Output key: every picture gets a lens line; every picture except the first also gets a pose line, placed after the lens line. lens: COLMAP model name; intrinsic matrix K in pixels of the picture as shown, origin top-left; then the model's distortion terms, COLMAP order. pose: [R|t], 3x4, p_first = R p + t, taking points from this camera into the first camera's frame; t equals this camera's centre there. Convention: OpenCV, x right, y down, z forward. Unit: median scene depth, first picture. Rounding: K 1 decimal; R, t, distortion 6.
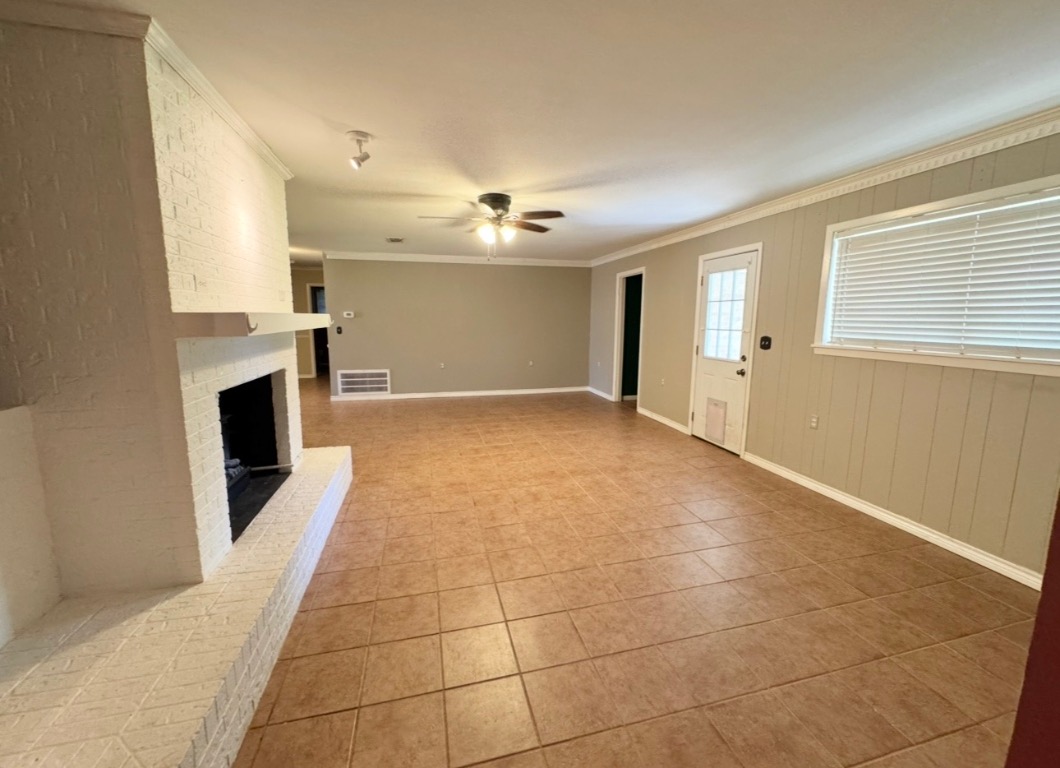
lens RADIAL K [[426.2, 0, 532.1], [0, 426.2, 378.8], [0, 0, 1]] dist [-0.003636, -0.000478]
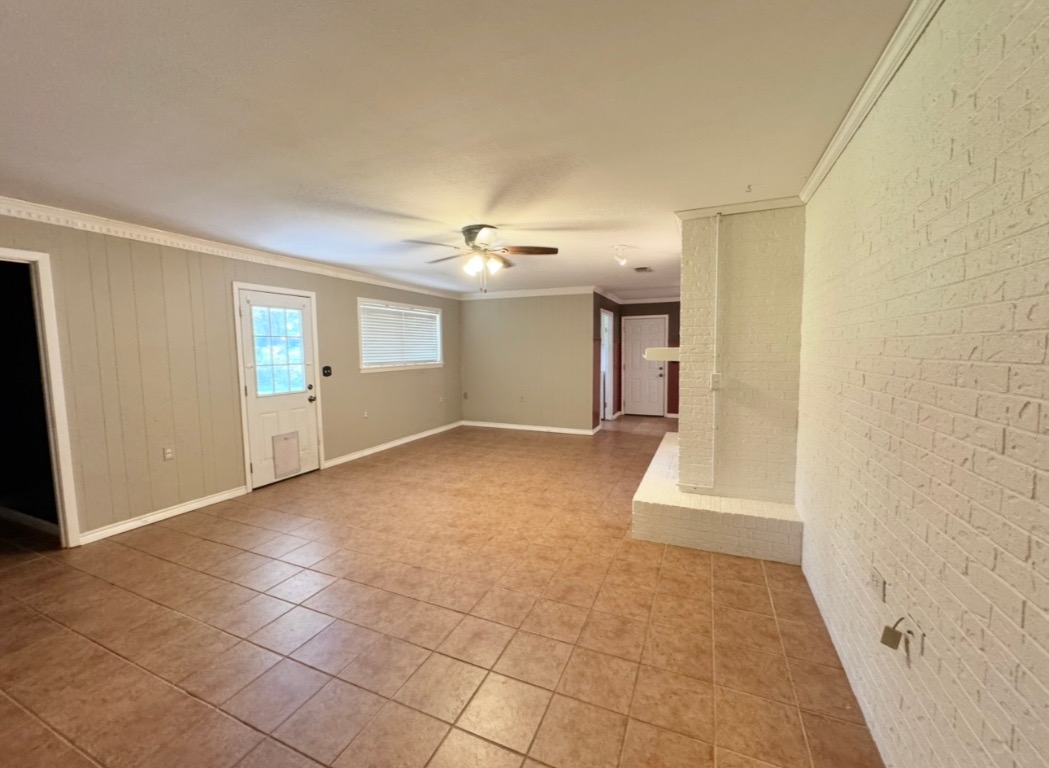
lens RADIAL K [[420.2, 0, 521.3], [0, 420.2, 383.1], [0, 0, 1]] dist [-0.008336, 0.000985]
pose [[-0.784917, -0.047191, 0.617801, -0.669328], [0.095537, 0.975953, 0.195929, -0.228958], [-0.612191, 0.212811, -0.761534, 1.522430]]
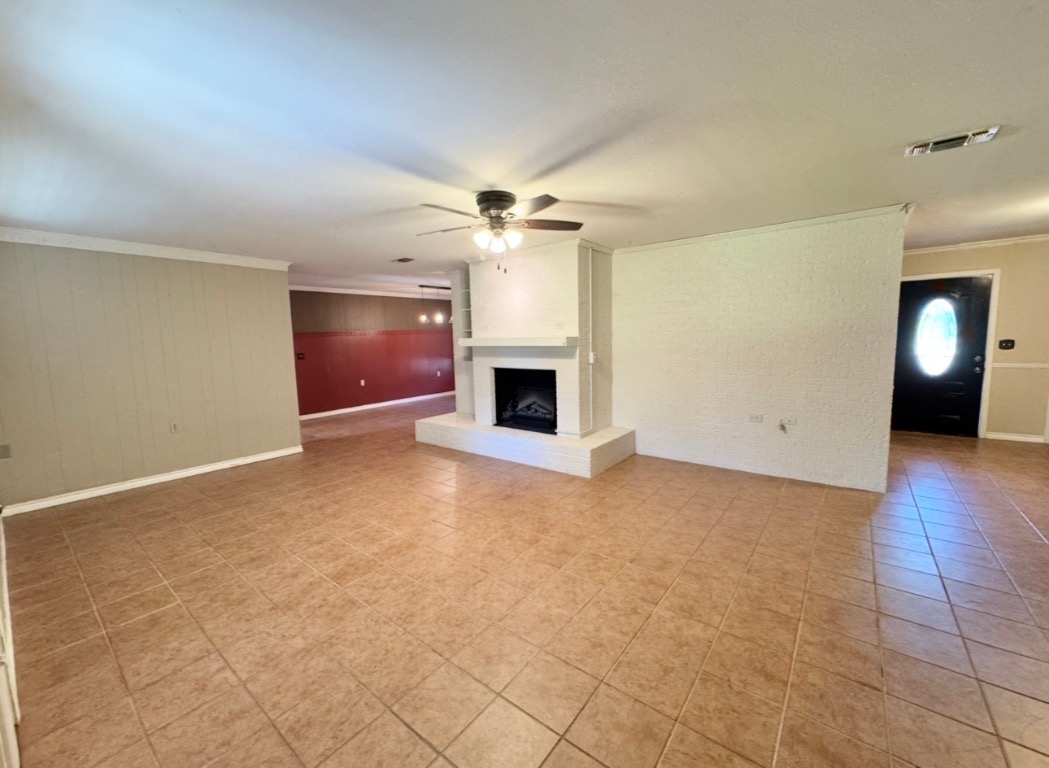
lens RADIAL K [[420.2, 0, 525.4], [0, 420.2, 383.9], [0, 0, 1]] dist [-0.008336, 0.000985]
pose [[-0.794093, 0.081145, -0.602355, 0.335208], [-0.070114, 0.972202, 0.223399, -0.225341], [0.603738, 0.219633, -0.766330, 1.514812]]
